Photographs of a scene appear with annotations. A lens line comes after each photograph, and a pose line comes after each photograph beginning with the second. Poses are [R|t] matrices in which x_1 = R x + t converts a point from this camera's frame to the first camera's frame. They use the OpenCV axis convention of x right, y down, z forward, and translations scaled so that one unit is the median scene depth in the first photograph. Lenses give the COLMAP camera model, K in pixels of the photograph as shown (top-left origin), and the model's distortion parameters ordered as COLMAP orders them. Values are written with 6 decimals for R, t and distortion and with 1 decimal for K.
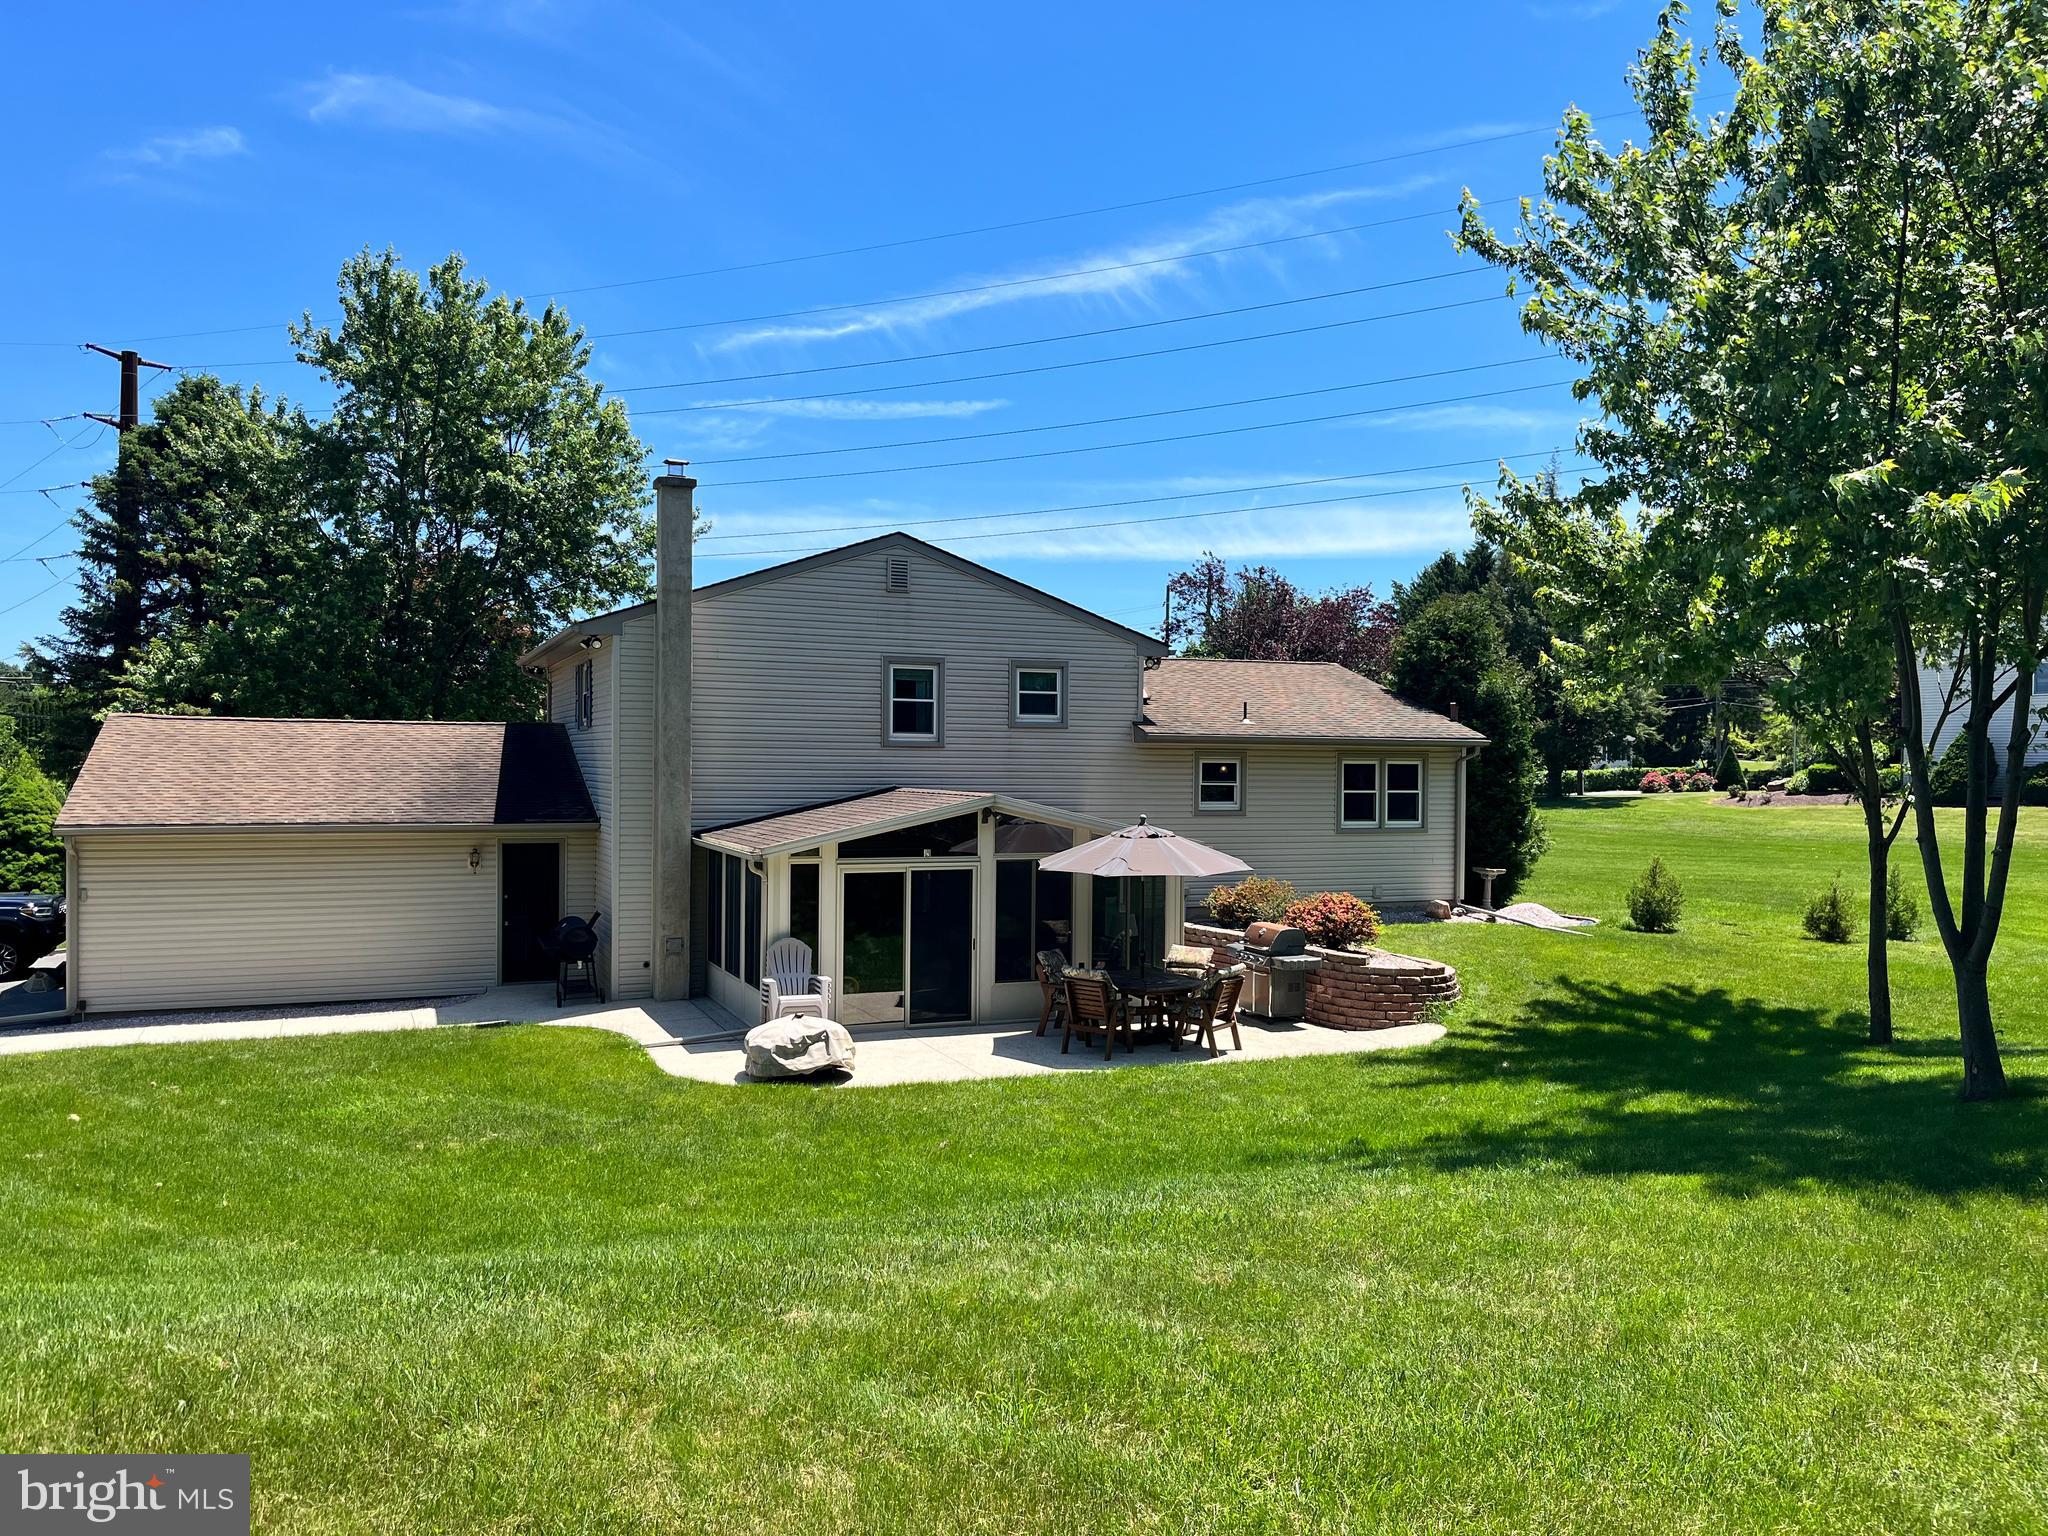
lens RADIAL K [[1538.2, 0, 1019.5], [0, 1538.2, 764.7], [0, 0, 1]] dist [0.004054, -0.000542]
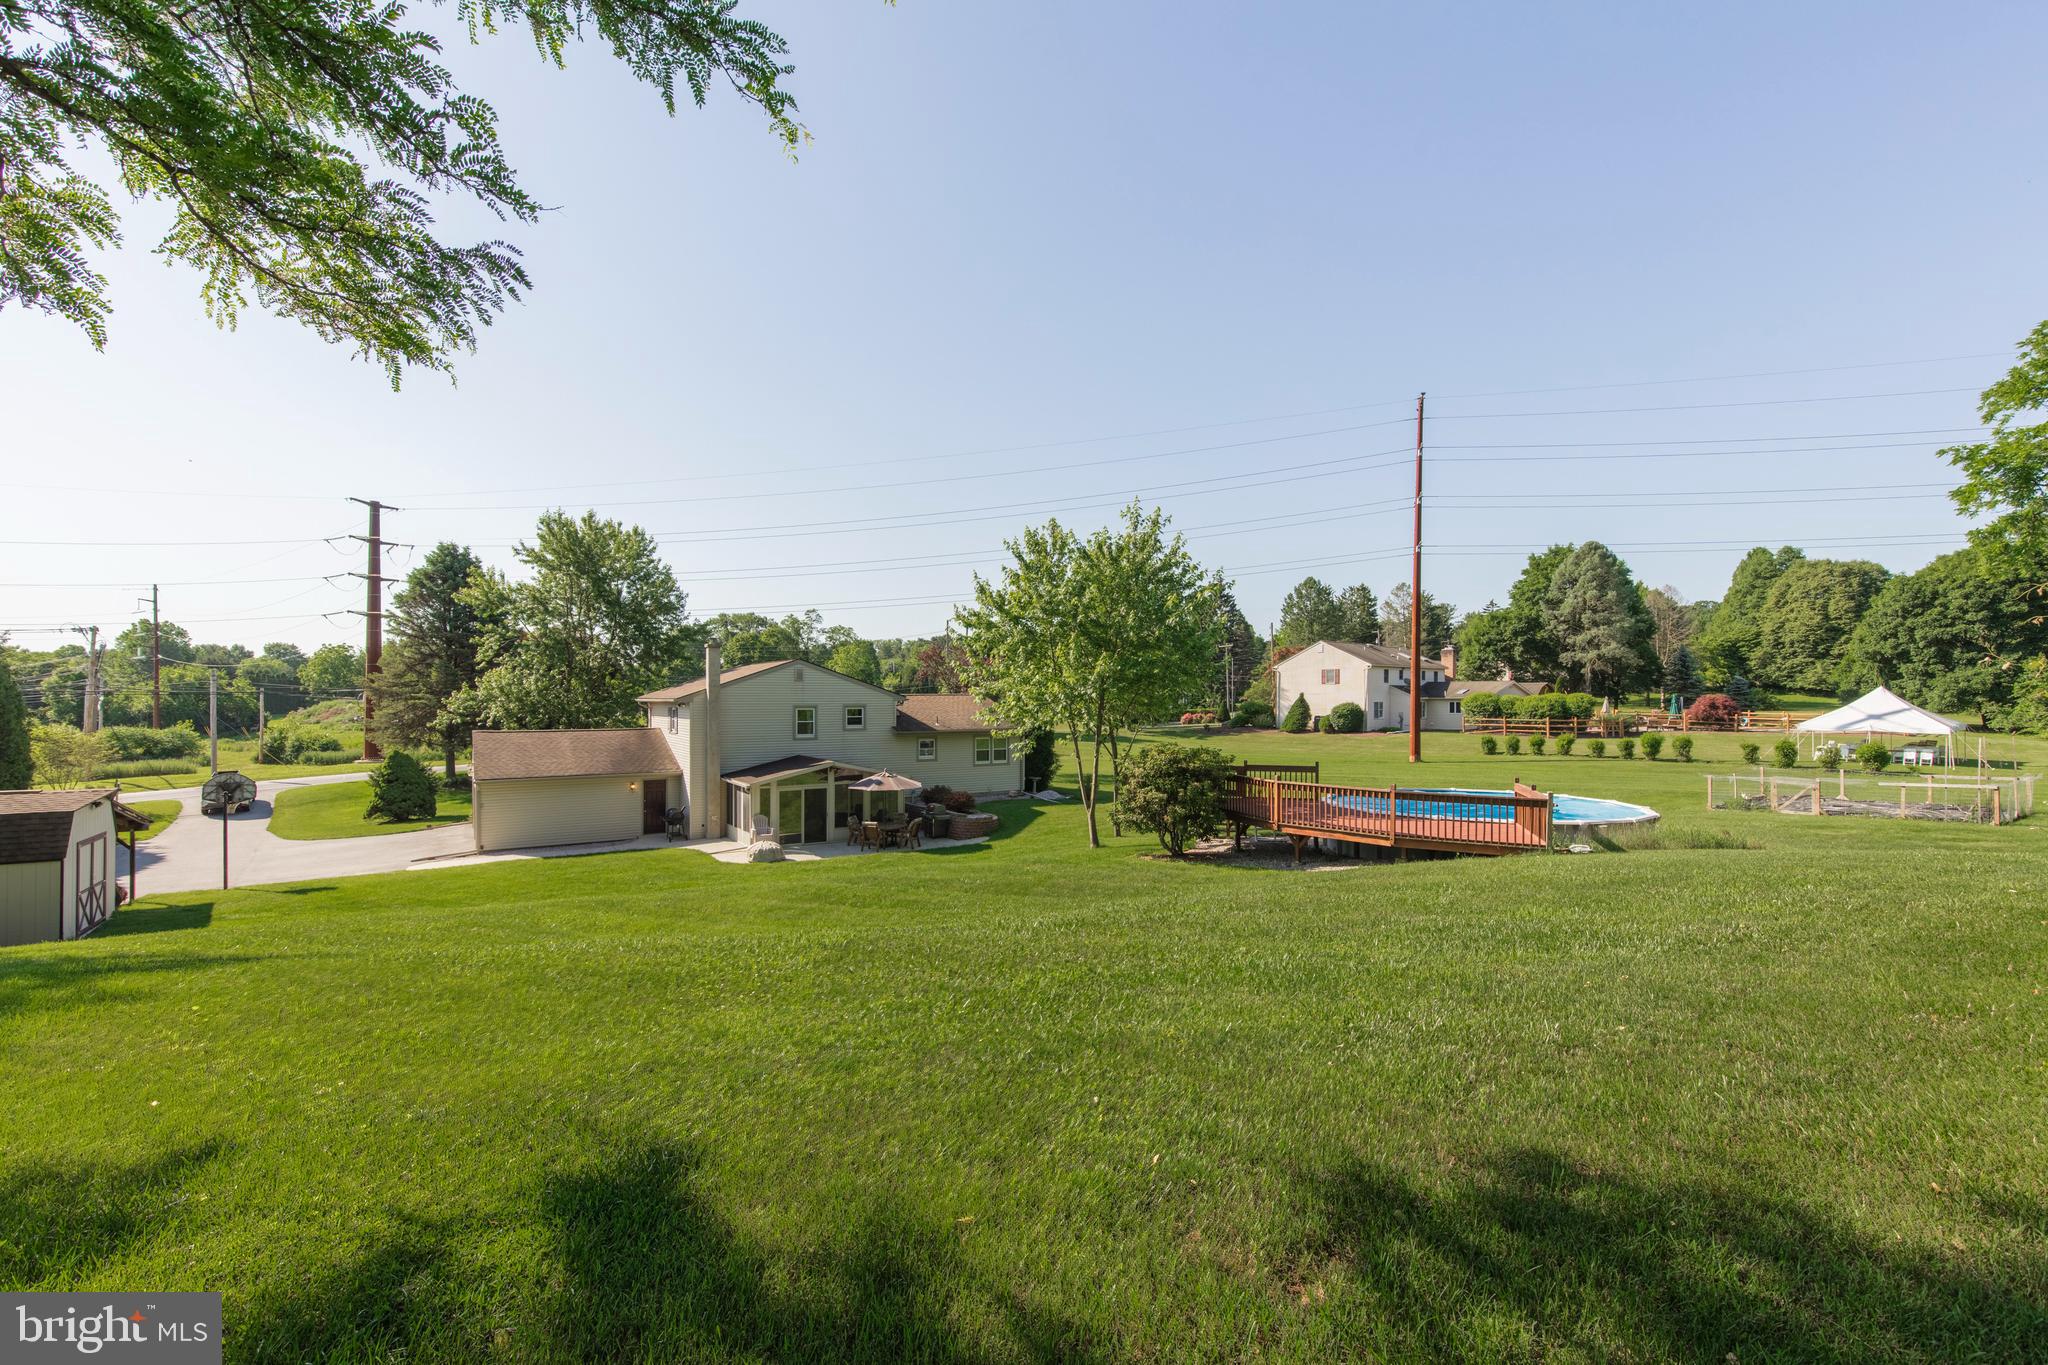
lens RADIAL K [[928.9, 0, 1022.4], [0, 928.9, 681.9], [0, 0, 1]] dist [0.005011, -0.000039]
pose [[0.988719, -0.008881, 0.149521, 0.064175], [0.010594, 0.999887, -0.010668, -0.093156], [-0.149409, 0.012132, 0.988701, -0.658161]]
